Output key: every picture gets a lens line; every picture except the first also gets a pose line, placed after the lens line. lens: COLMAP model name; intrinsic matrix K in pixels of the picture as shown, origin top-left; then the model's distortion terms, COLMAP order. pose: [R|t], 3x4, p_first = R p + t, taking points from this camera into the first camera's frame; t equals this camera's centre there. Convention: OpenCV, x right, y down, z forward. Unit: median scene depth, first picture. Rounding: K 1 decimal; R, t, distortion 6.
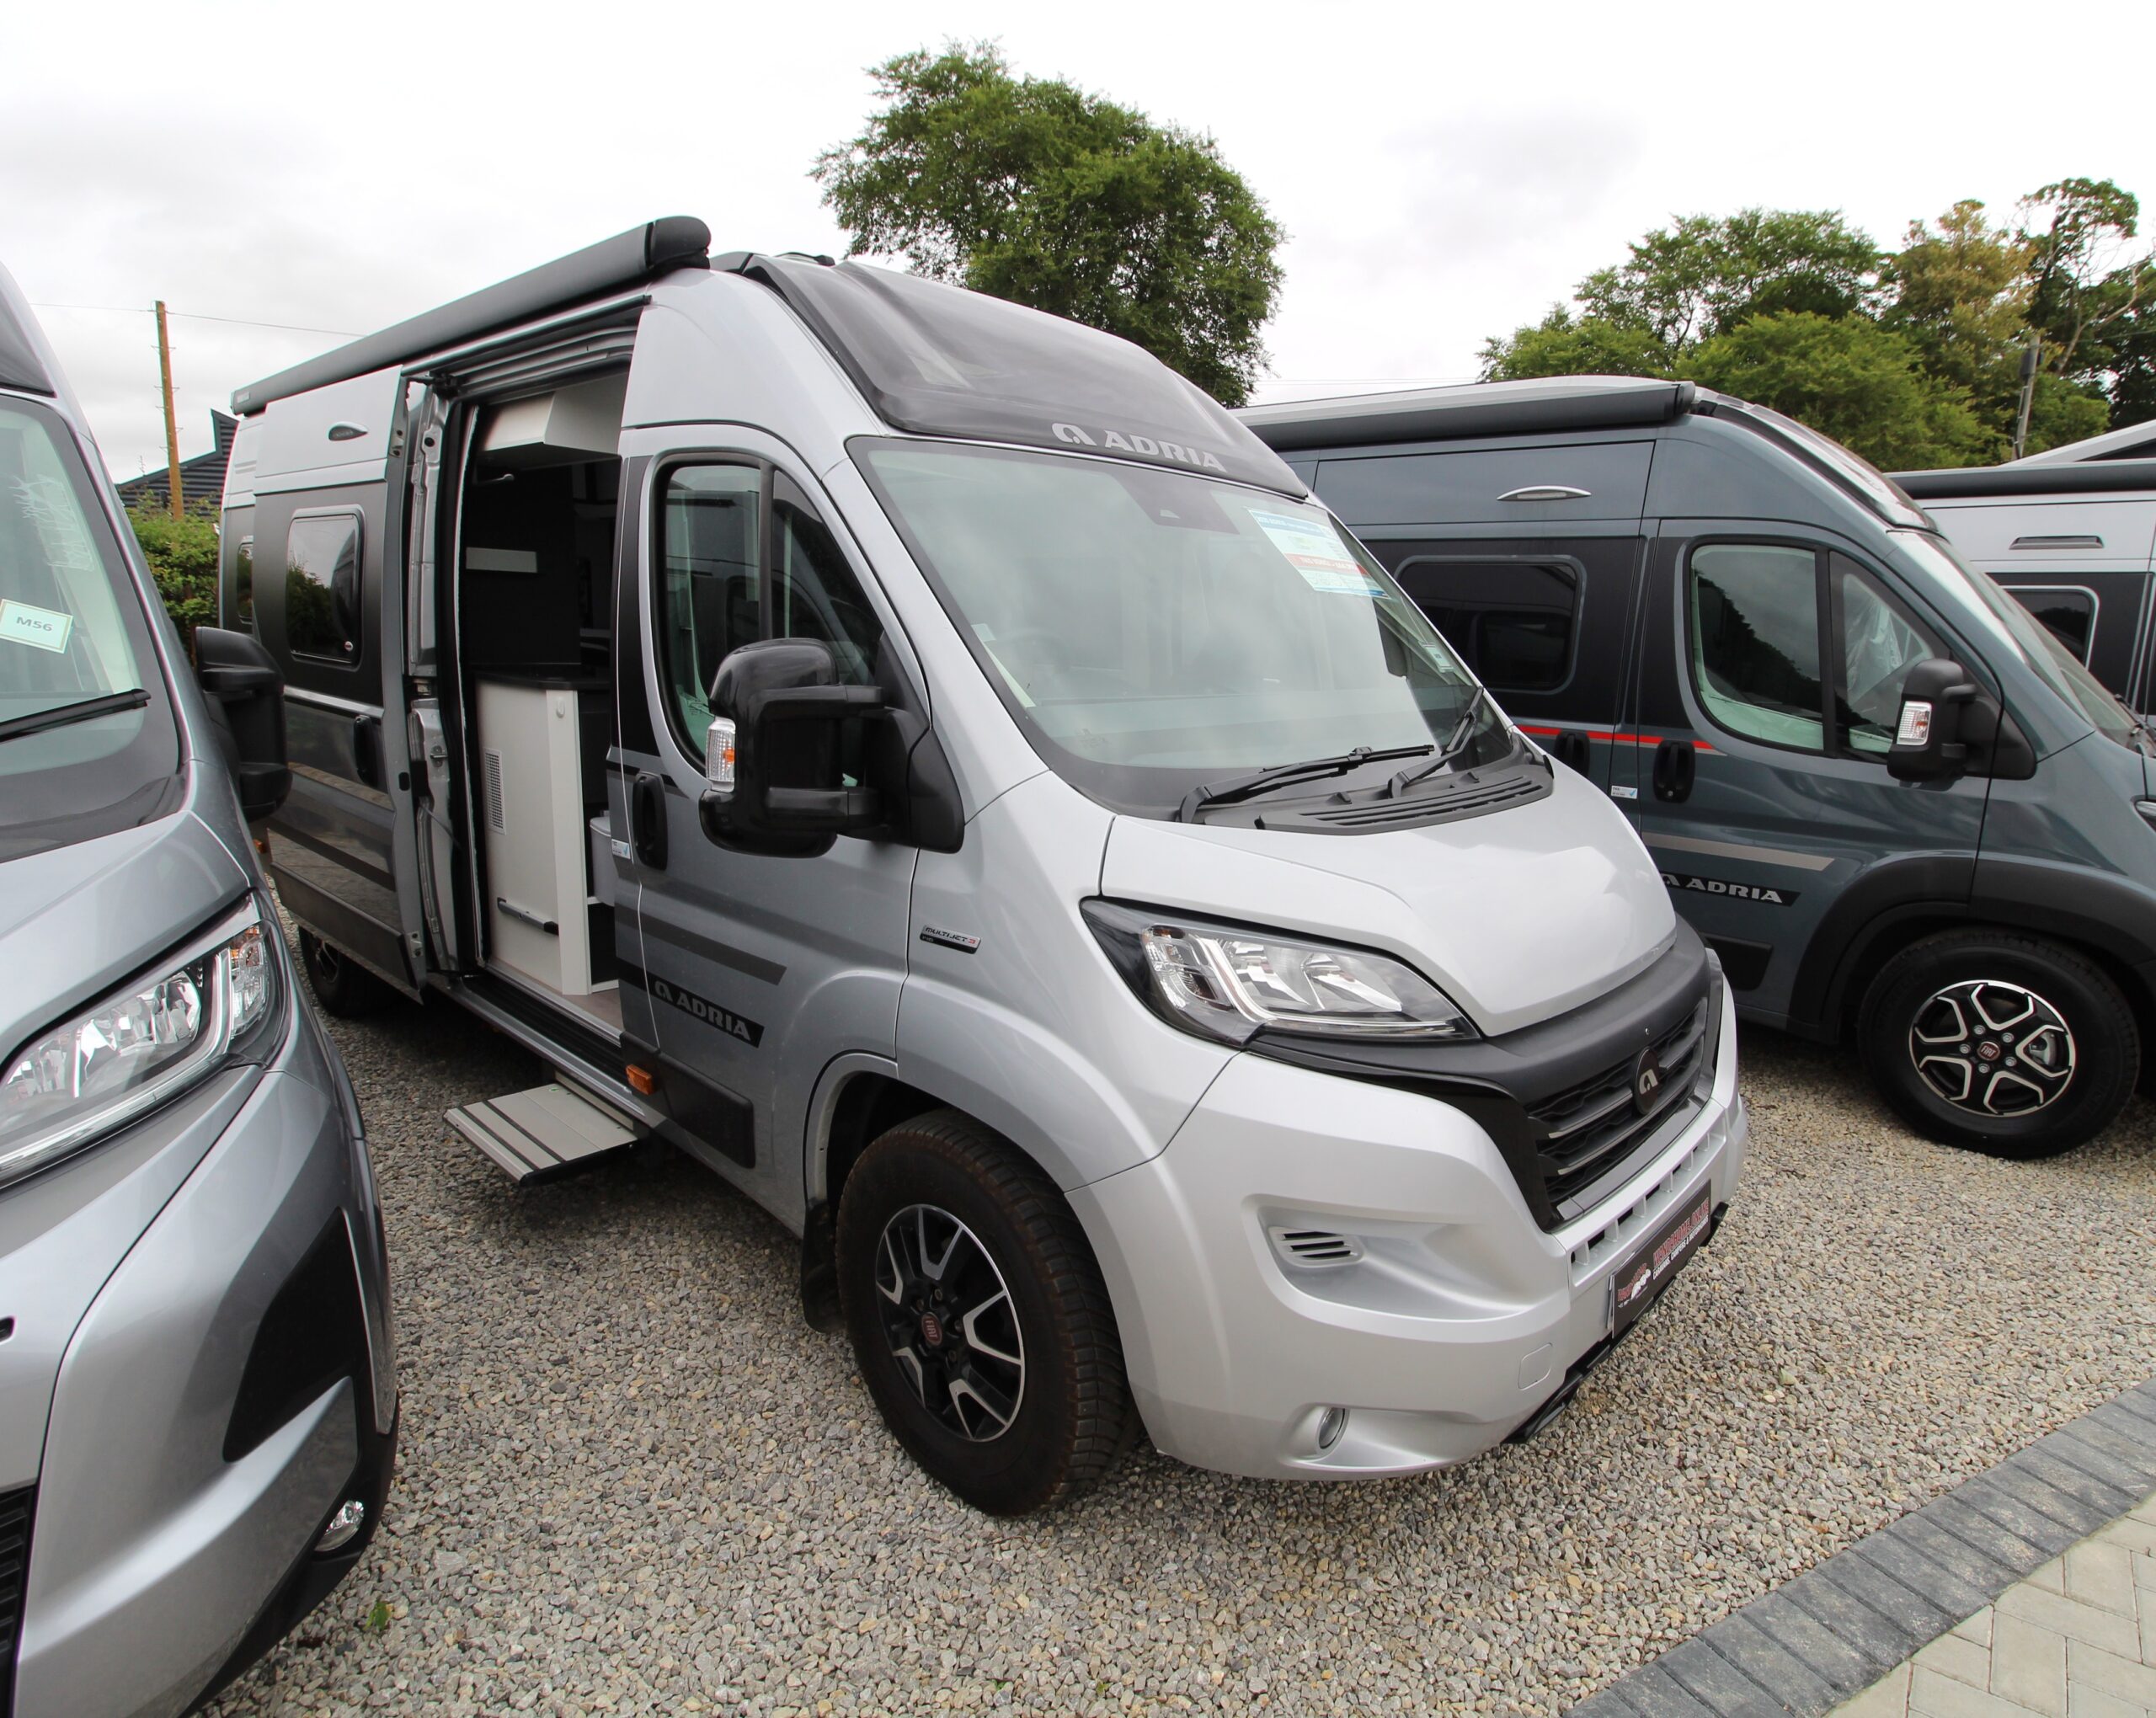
lens RADIAL K [[1227.5, 0, 1170.0], [0, 1227.5, 870.0], [0, 0, 1]] dist [0.005916, -0.015576]
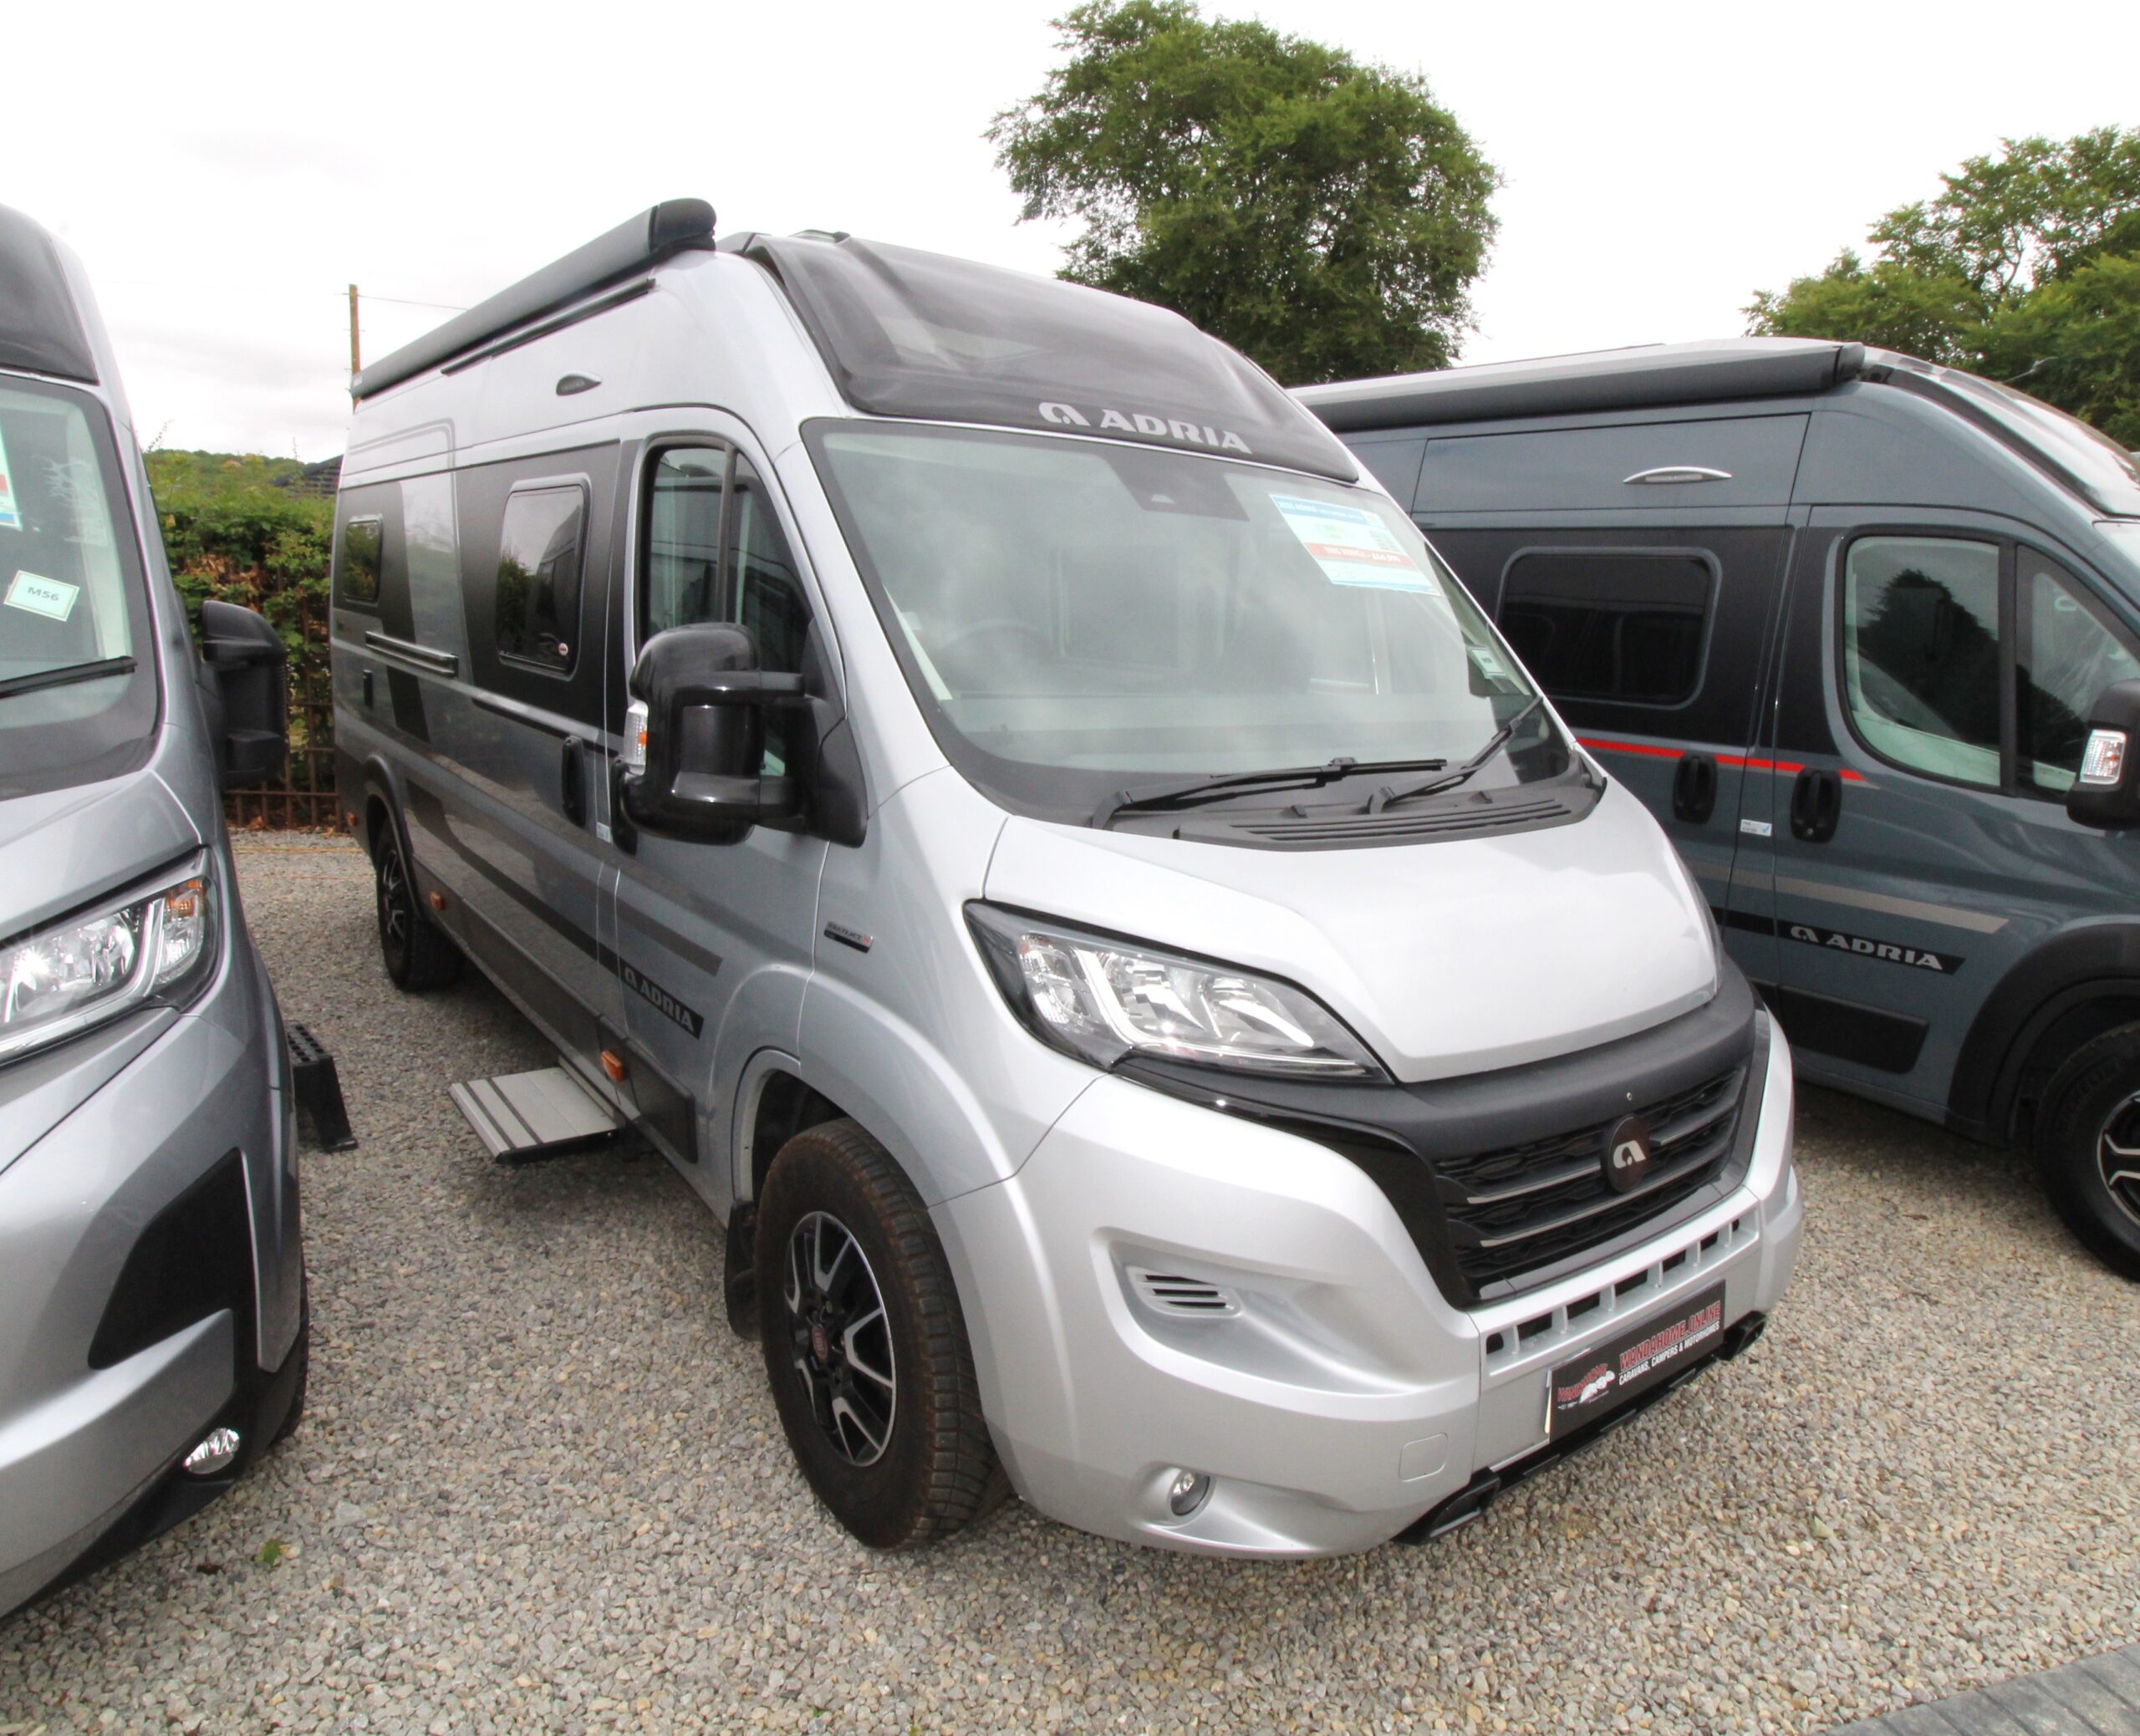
lens RADIAL K [[1371.7, 0, 1088.2], [0, 1371.7, 870.4], [0, 0, 1]] dist [0.006221, -0.011171]
pose [[0.980922, 0.053308, -0.186951, 0.163828], [-0.056472, 0.998336, -0.011639, 0.004959], [0.186019, 0.021974, 0.982300, -0.020666]]
